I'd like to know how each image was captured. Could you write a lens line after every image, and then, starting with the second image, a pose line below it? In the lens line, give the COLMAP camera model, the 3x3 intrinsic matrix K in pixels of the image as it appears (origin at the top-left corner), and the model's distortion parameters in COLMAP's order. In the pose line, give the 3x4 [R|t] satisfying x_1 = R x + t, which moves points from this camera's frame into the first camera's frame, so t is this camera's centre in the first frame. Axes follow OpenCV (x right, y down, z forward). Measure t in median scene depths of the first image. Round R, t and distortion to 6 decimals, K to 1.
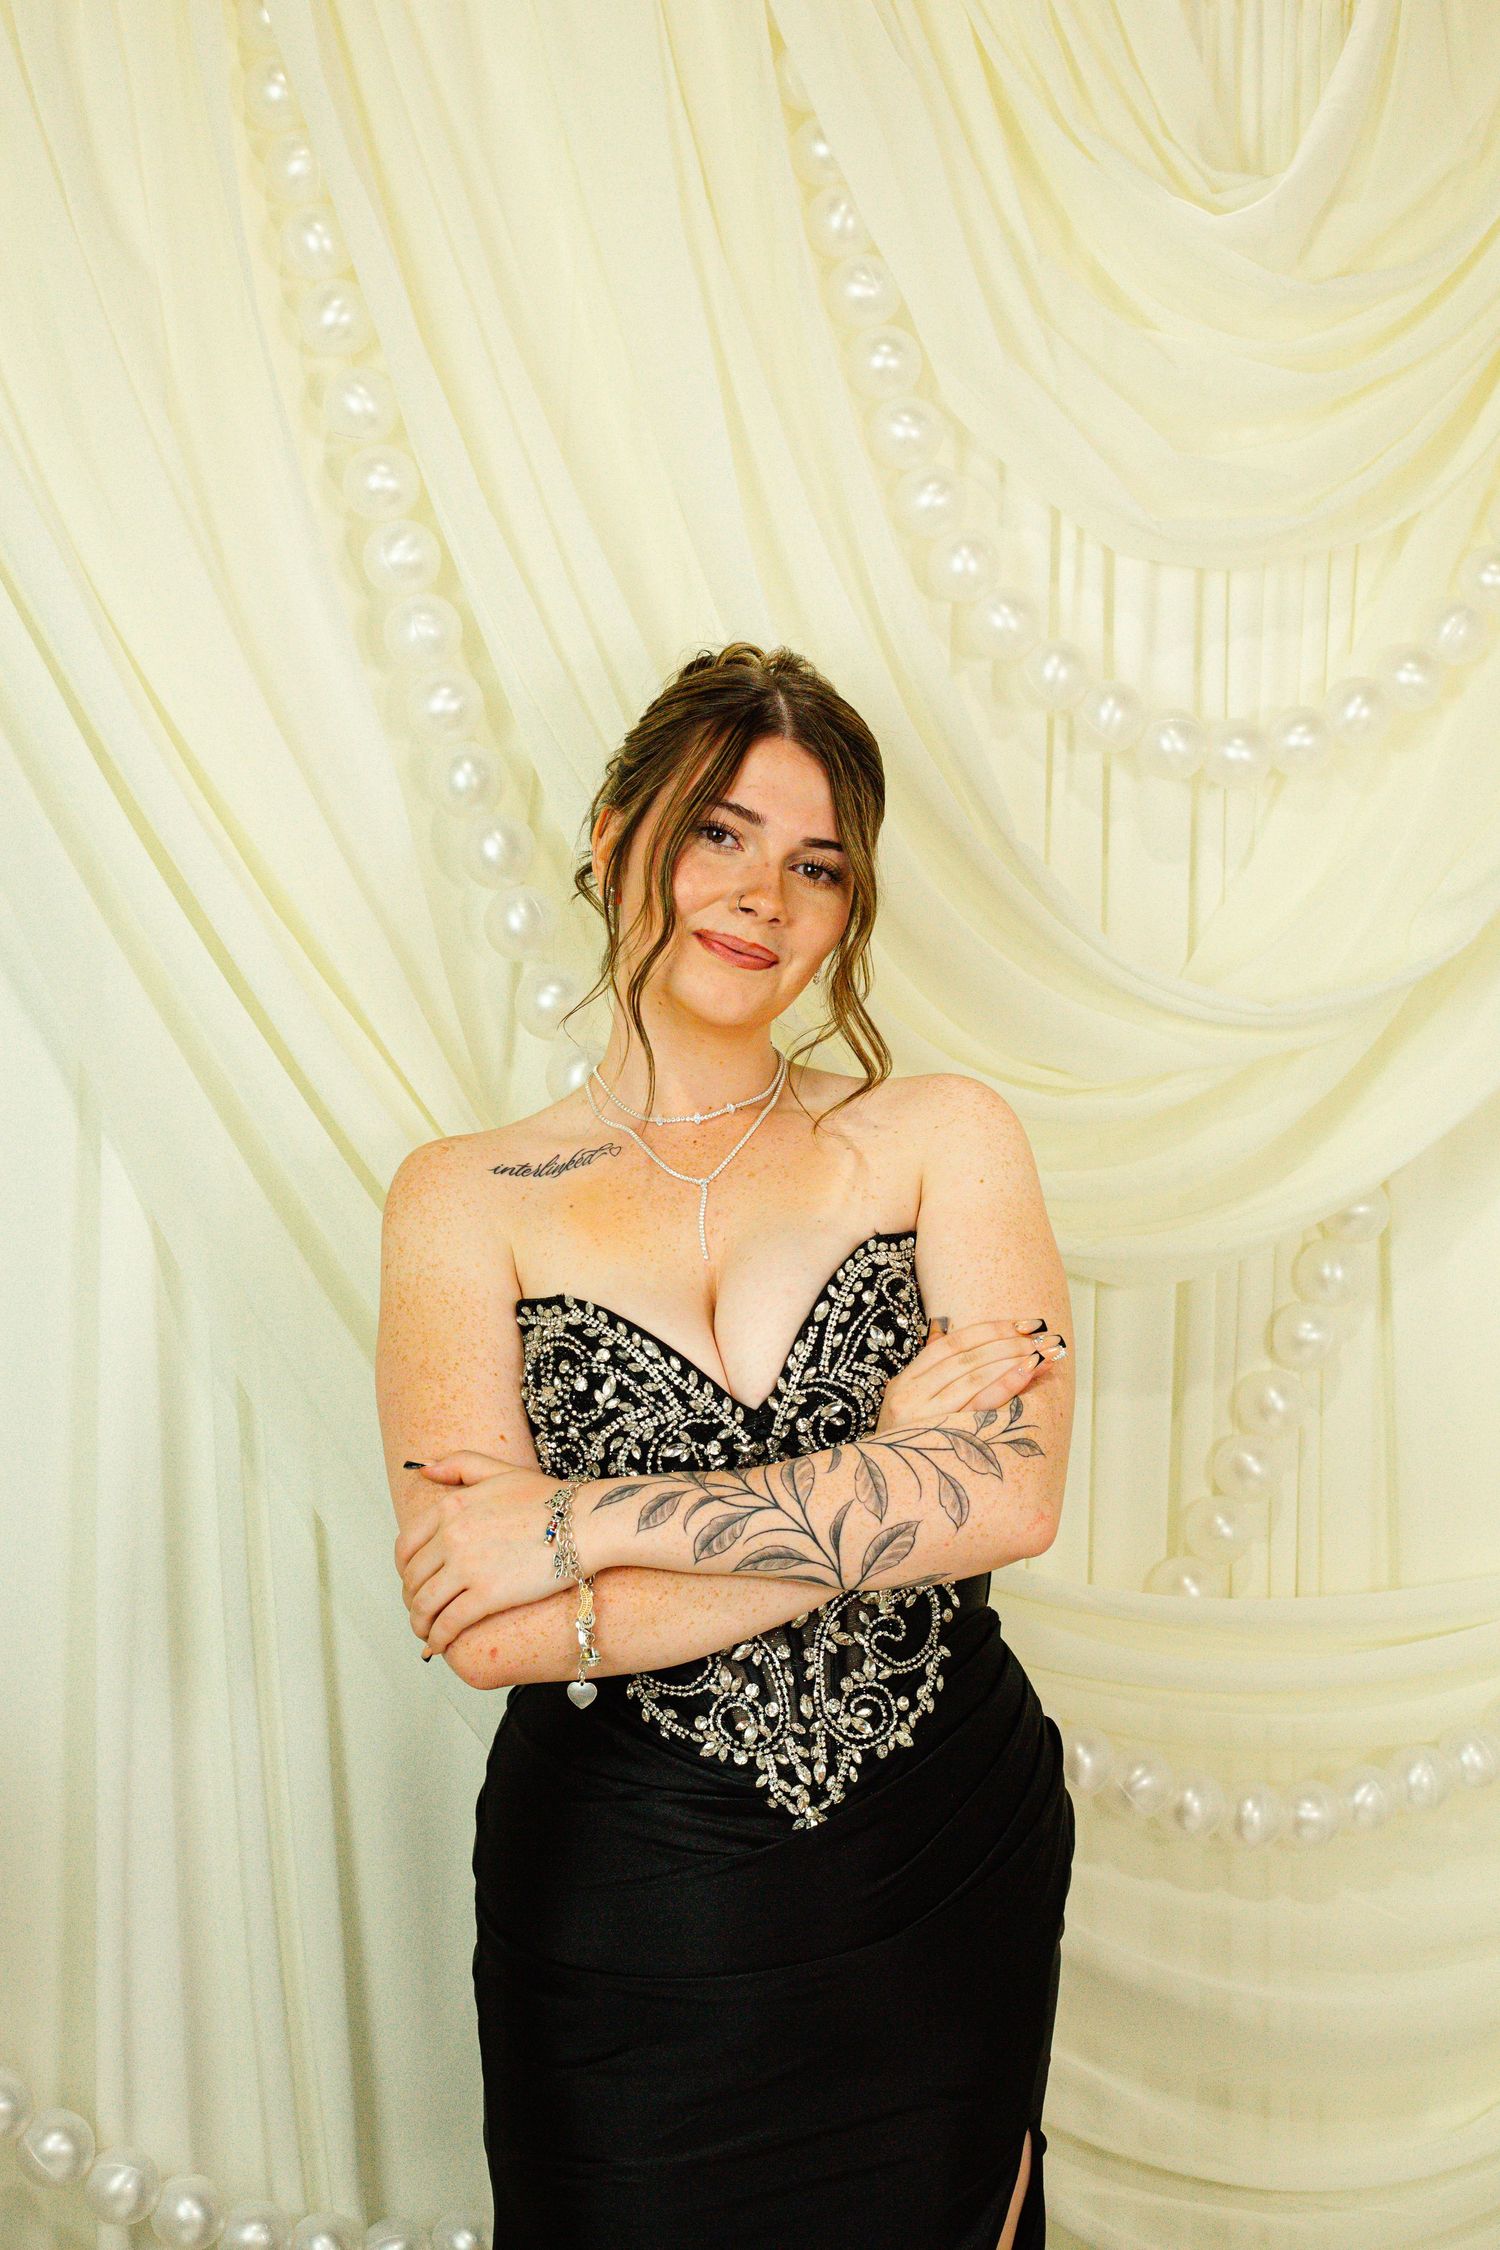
lens RADIAL K [[3318.9, 0, 750.0], [0, 3318.9, 1125.0], [0, 0, 1]] dist [-0.095274, -0.070171]
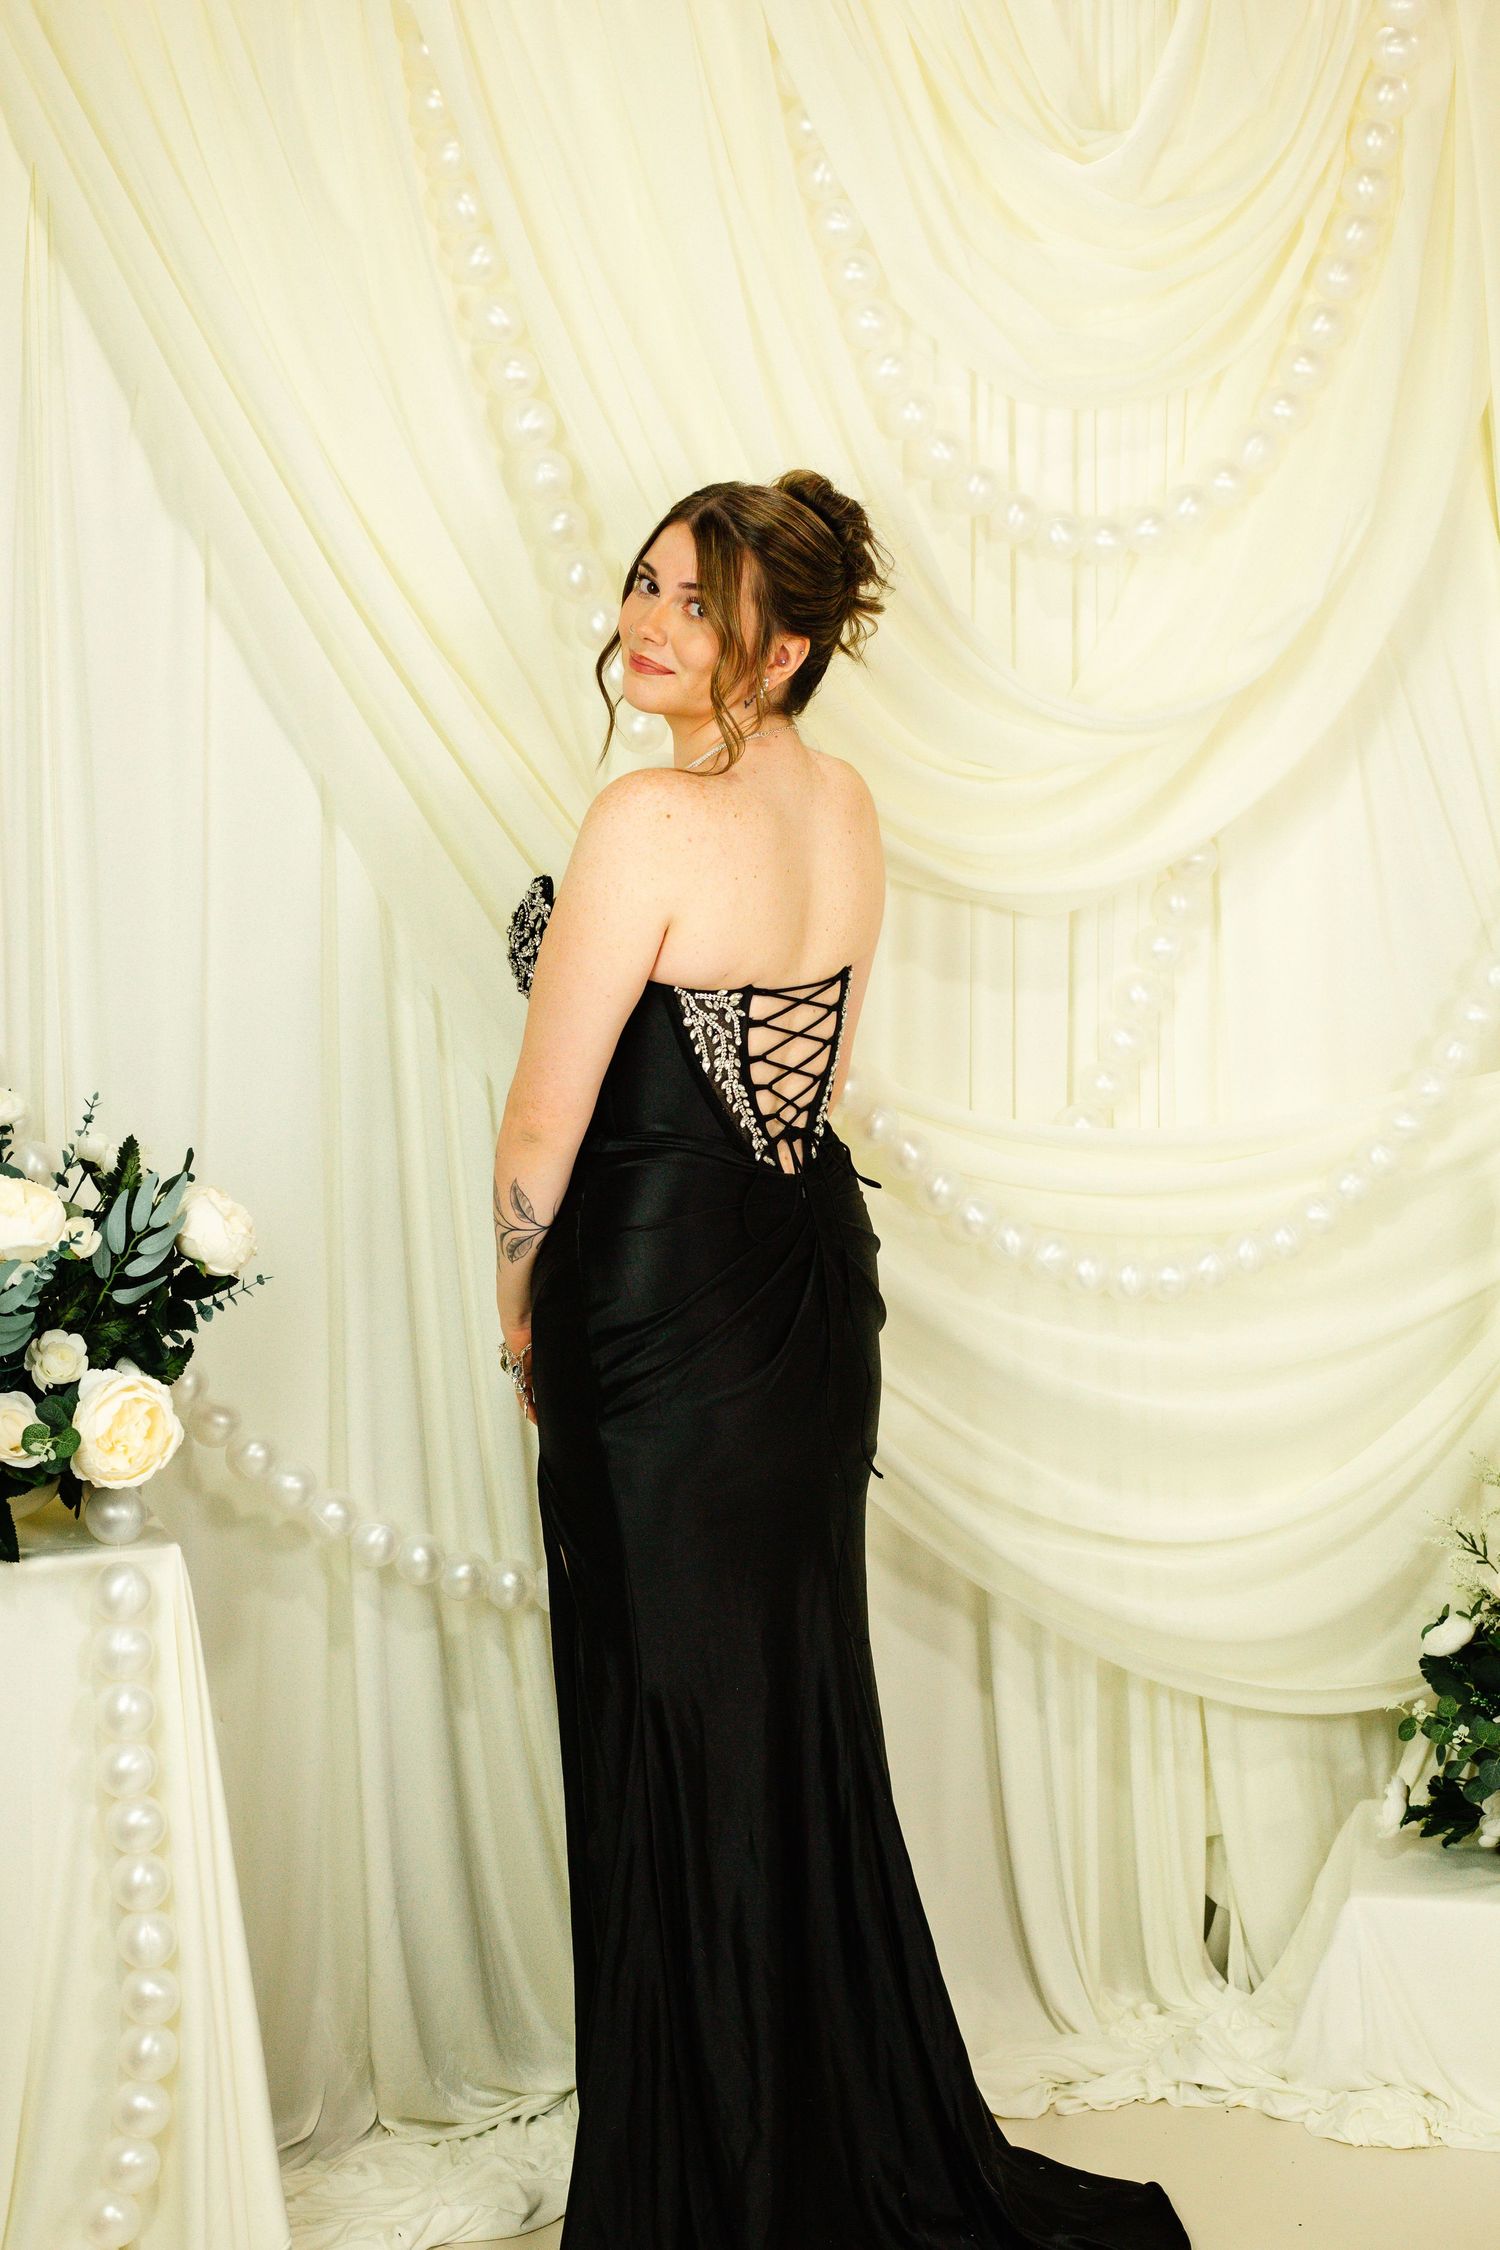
lens RADIAL K [[3318.9, 0, 750.0], [0, 3318.9, 1125.0], [0, 0, 1]] dist [-0.095274, -0.070171]
pose [[0.998990, -0.031078, 0.032437, -0.061028], [0.028147, 0.995792, 0.087209, 0.010649], [-0.035011, -0.086208, 0.995662, -0.447541]]
